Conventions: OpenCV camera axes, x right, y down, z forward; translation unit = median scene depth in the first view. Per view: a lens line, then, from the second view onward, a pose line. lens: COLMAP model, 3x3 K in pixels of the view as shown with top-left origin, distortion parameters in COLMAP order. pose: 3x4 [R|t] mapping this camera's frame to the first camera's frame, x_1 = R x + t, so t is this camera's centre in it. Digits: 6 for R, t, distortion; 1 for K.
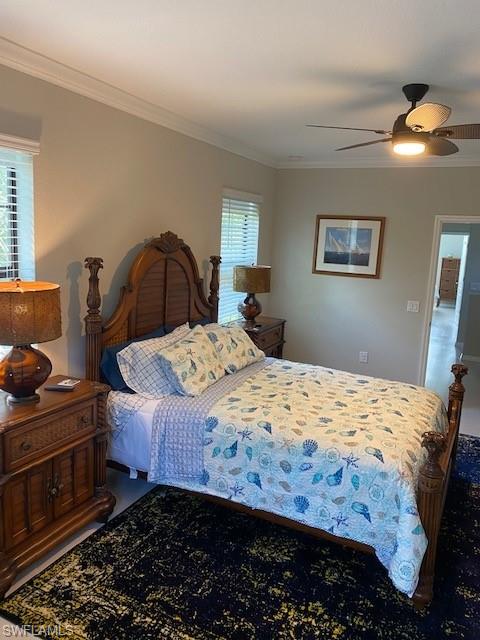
lens RADIAL K [[489.5, 0, 241.1], [0, 489.5, 316.8], [0, 0, 1]] dist [0.004727, -0.002561]
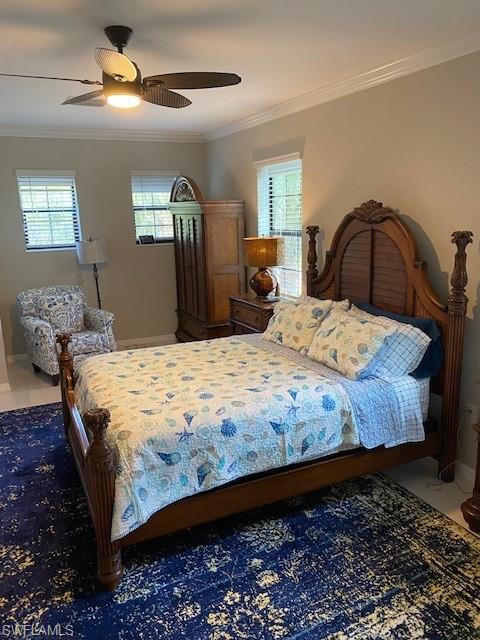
lens RADIAL K [[489.5, 0, 241.5], [0, 489.5, 322.5], [0, 0, 1]] dist [0.004727, -0.002561]
pose [[-0.609473, 0.152130, -0.778074, 0.810610], [-0.123979, 0.951054, 0.283066, -0.197168], [0.783053, 0.268986, -0.560781, 1.472784]]
